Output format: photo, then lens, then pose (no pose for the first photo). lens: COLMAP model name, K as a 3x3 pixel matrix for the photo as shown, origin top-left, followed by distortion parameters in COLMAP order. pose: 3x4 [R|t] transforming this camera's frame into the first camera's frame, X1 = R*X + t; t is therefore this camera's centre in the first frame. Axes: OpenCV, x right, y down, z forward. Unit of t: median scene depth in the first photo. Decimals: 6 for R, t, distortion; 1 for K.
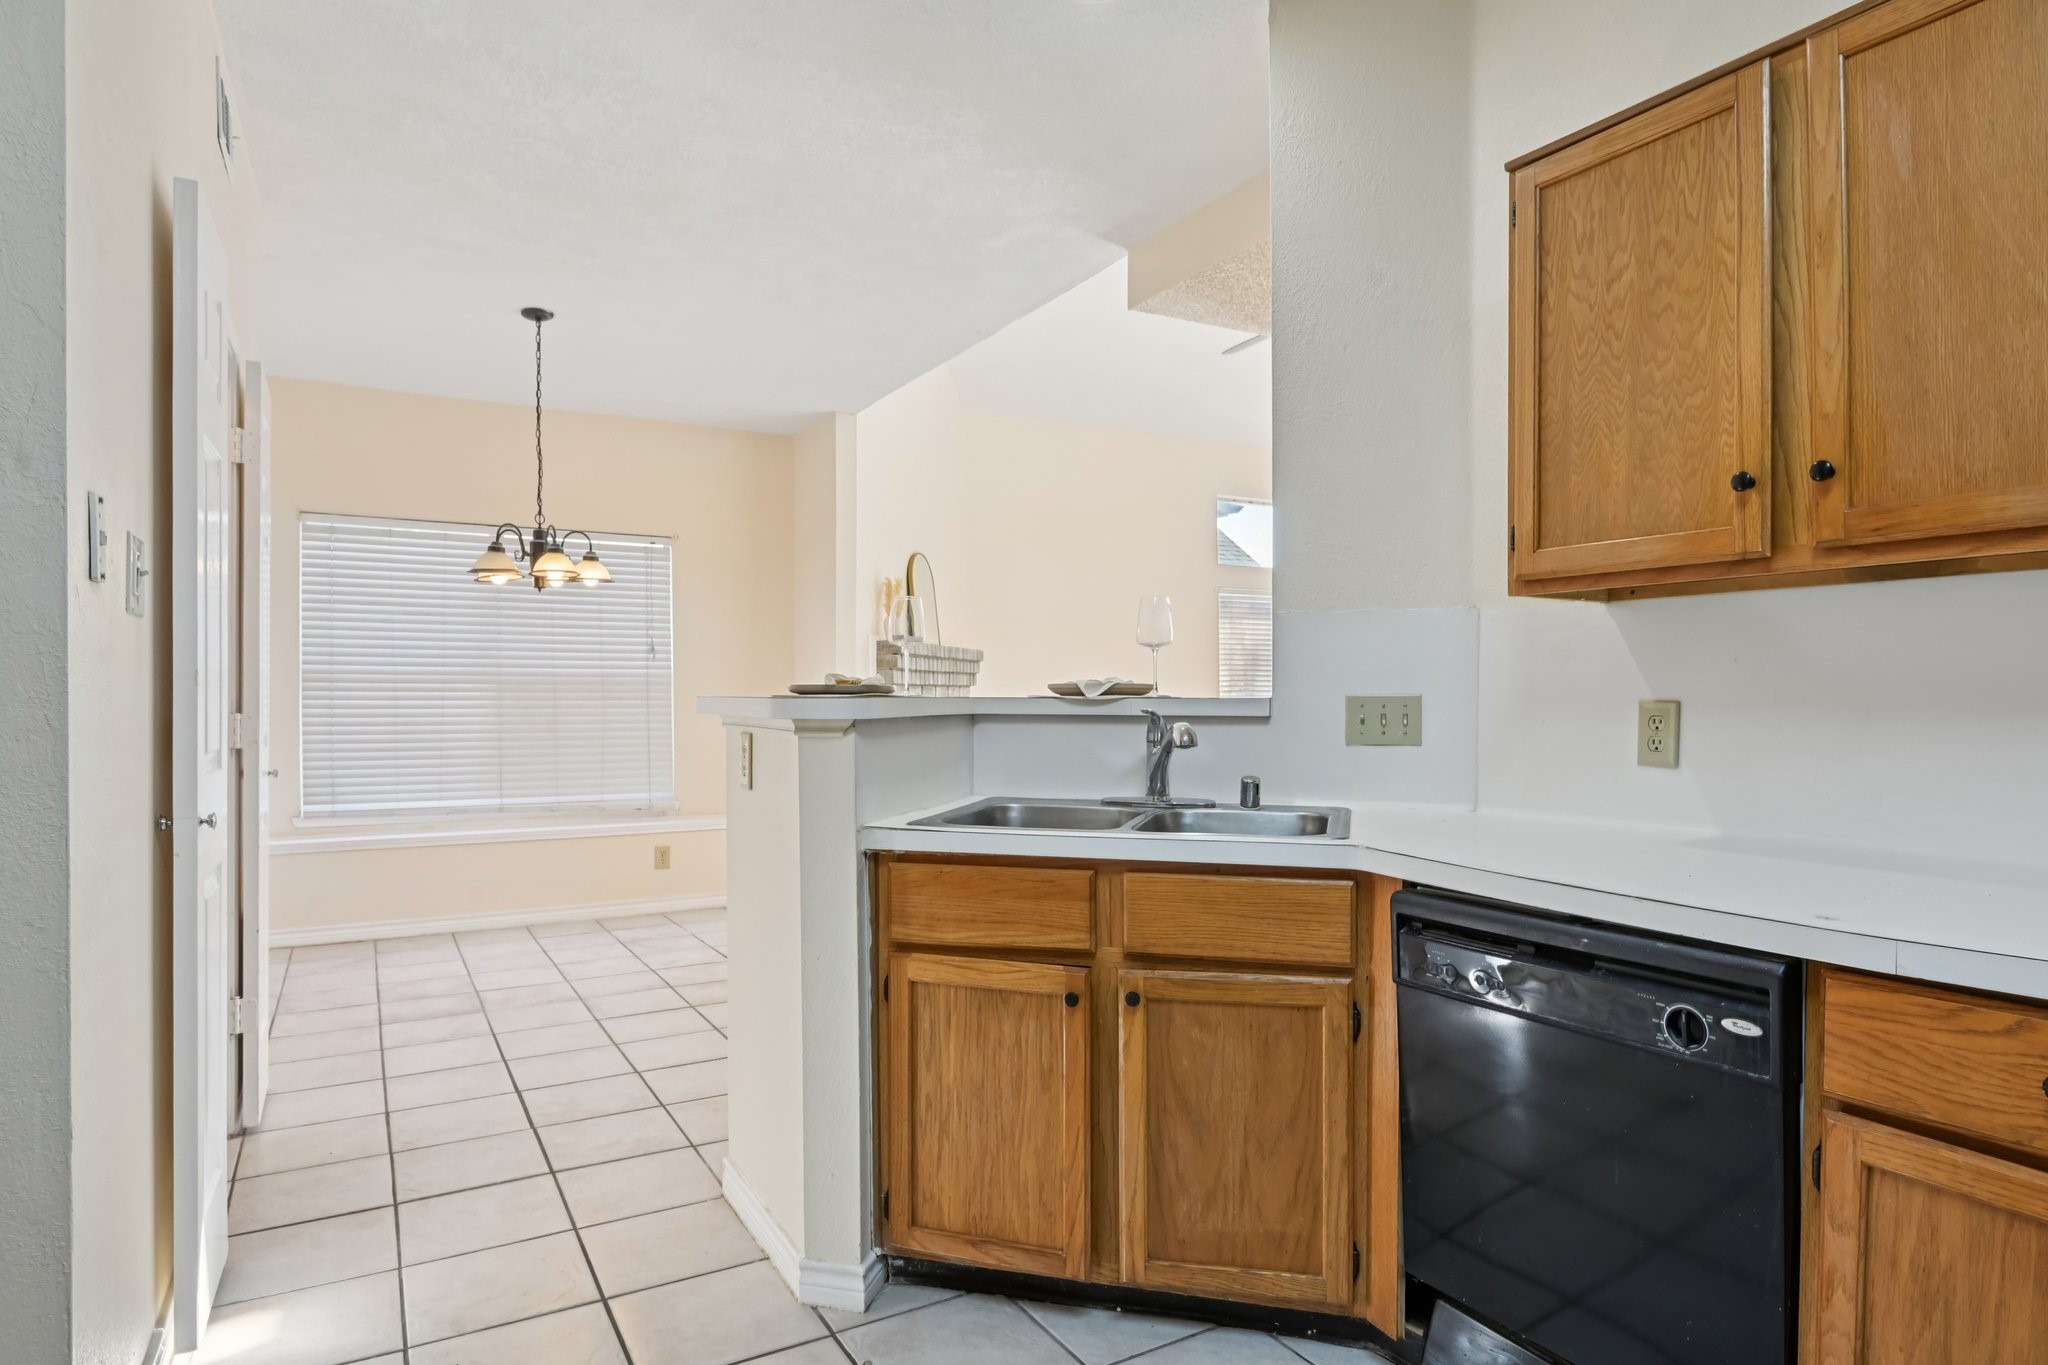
lens RADIAL K [[1142.3, 0, 1037.5], [0, 1142.3, 685.6], [0, 0, 1]] dist [0.000565, -0.015634]
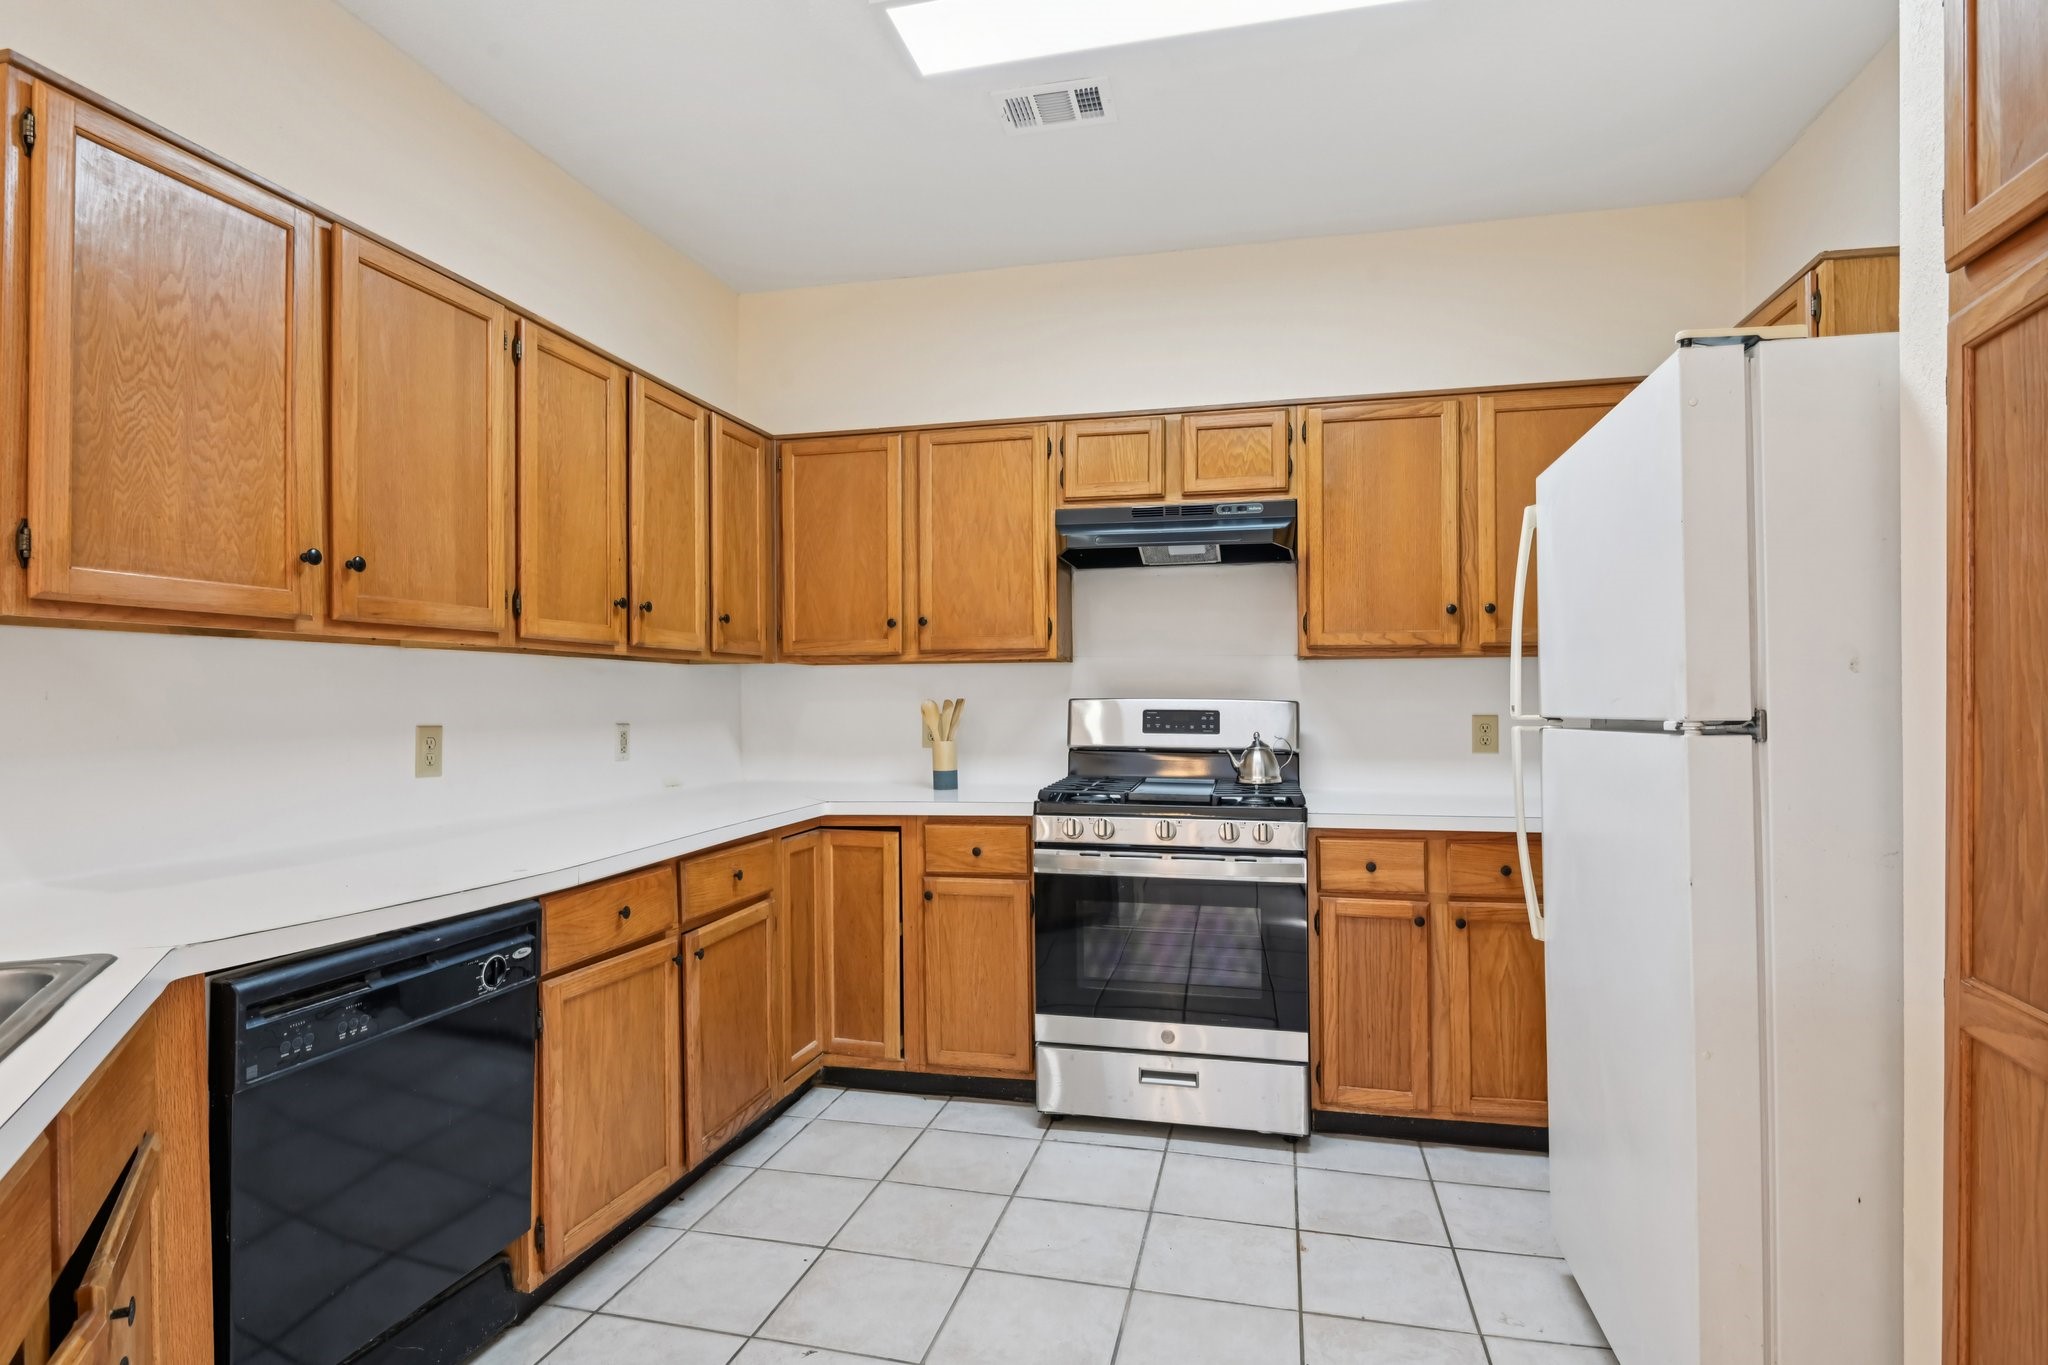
lens RADIAL K [[1058.4, 0, 1030.2], [0, 1058.4, 673.8], [0, 0, 1]] dist [-0.019591, 0.000148]
pose [[-0.716012, 0.020539, 0.697786, -0.539907], [-0.001110, 0.999532, -0.030560, -0.017563], [-0.698087, -0.022656, -0.715654, 0.979925]]
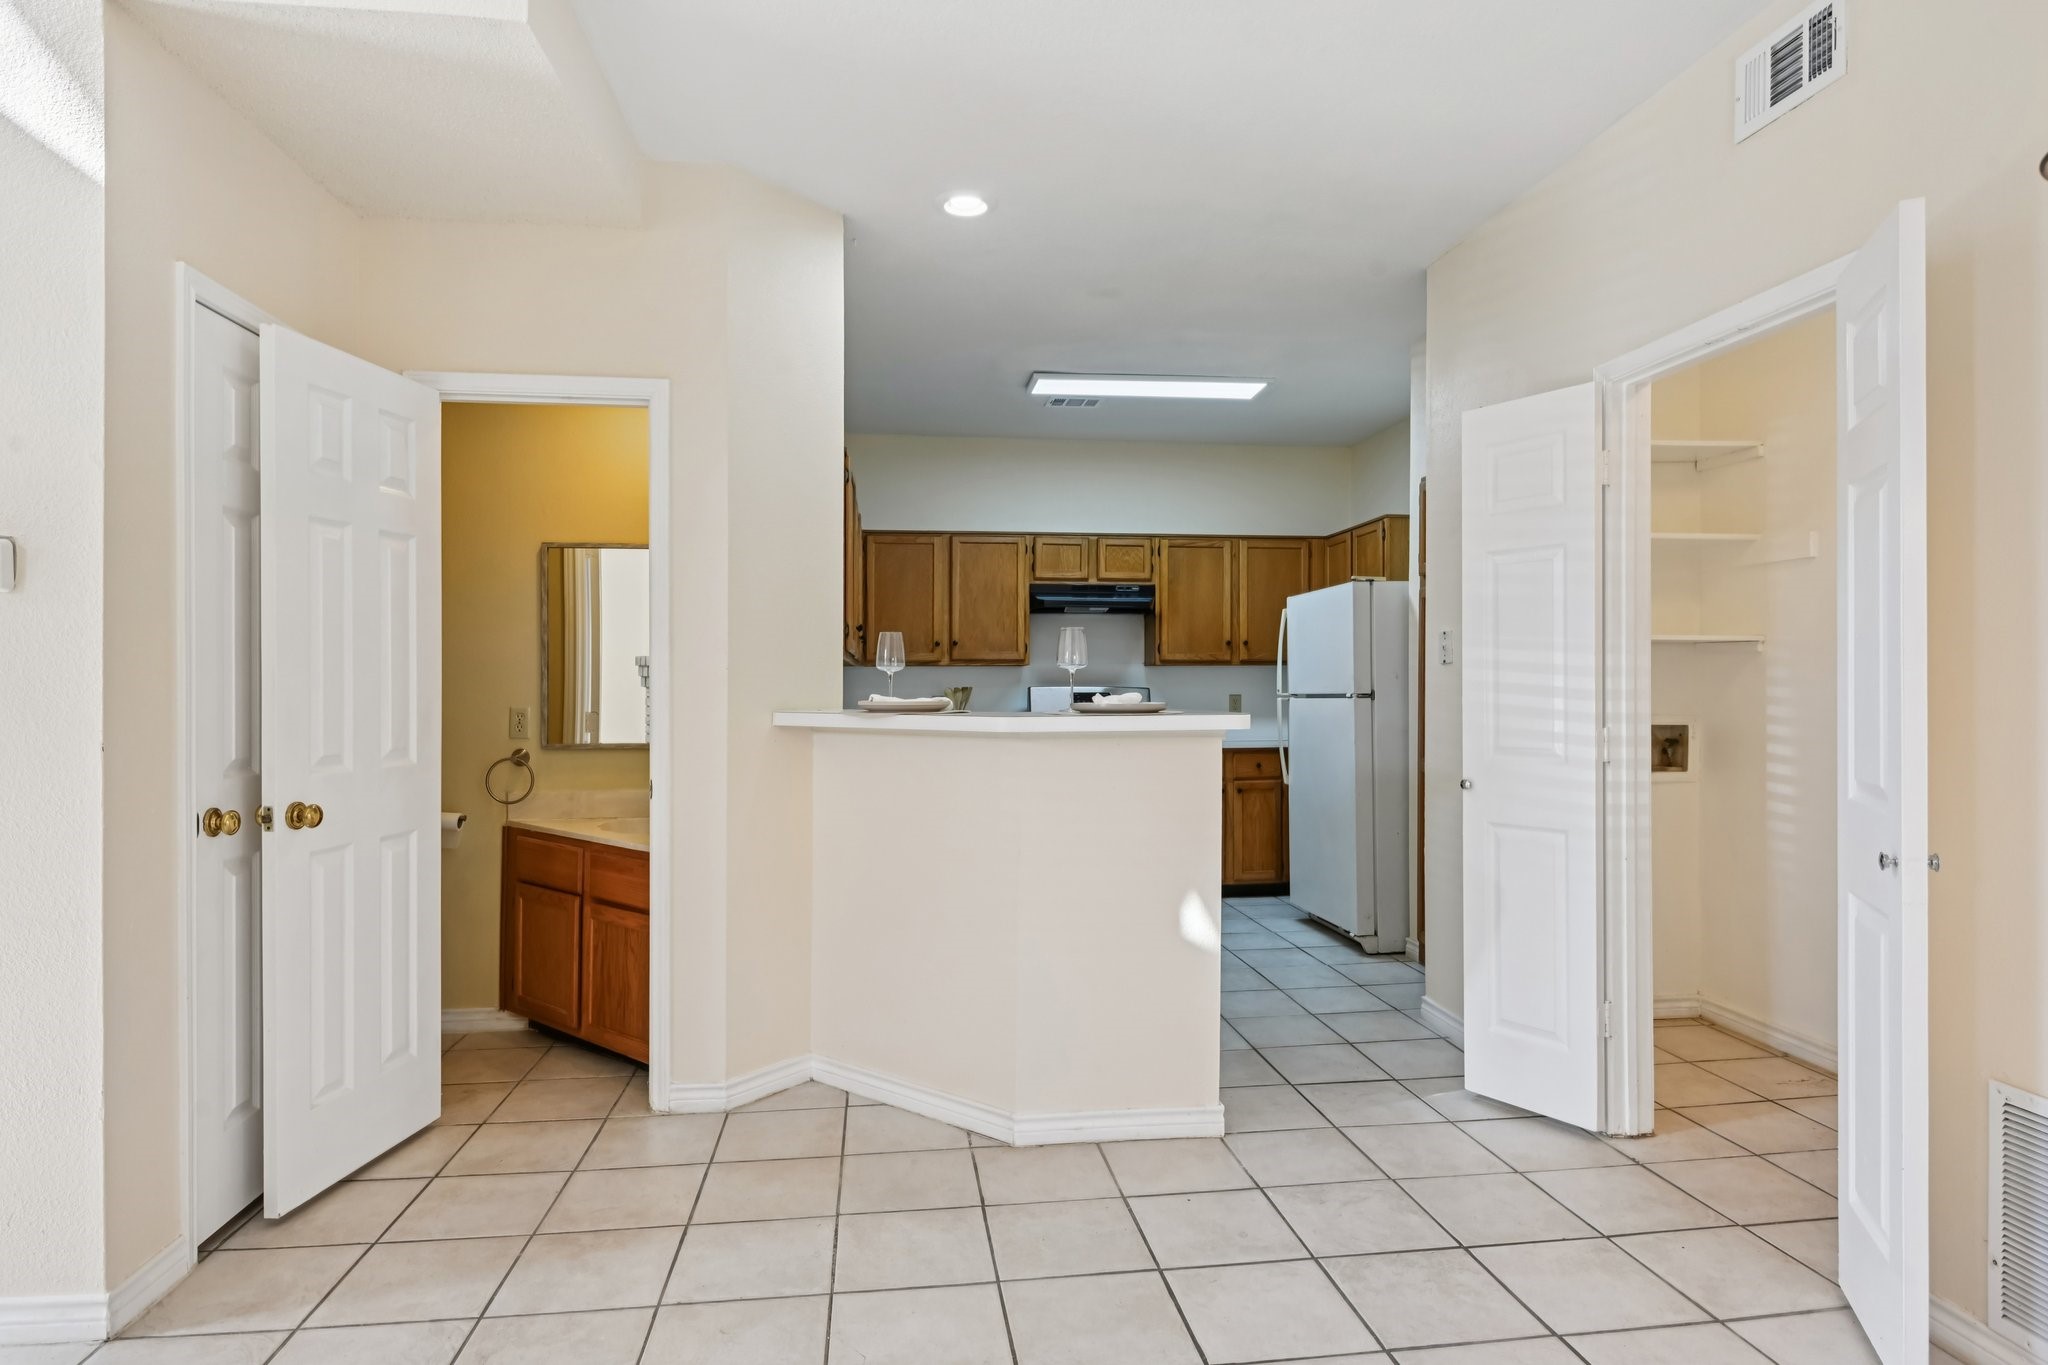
lens RADIAL K [[1119.7, 0, 1024.0], [0, 1119.7, 682.5], [0, 0, 1]] dist [-0.002800, -0.022833]
pose [[-0.916418, 0.005715, 0.400182, -0.690598], [0.001778, 0.999946, -0.010208, -0.008369], [-0.400218, -0.008644, -0.916379, 2.786190]]
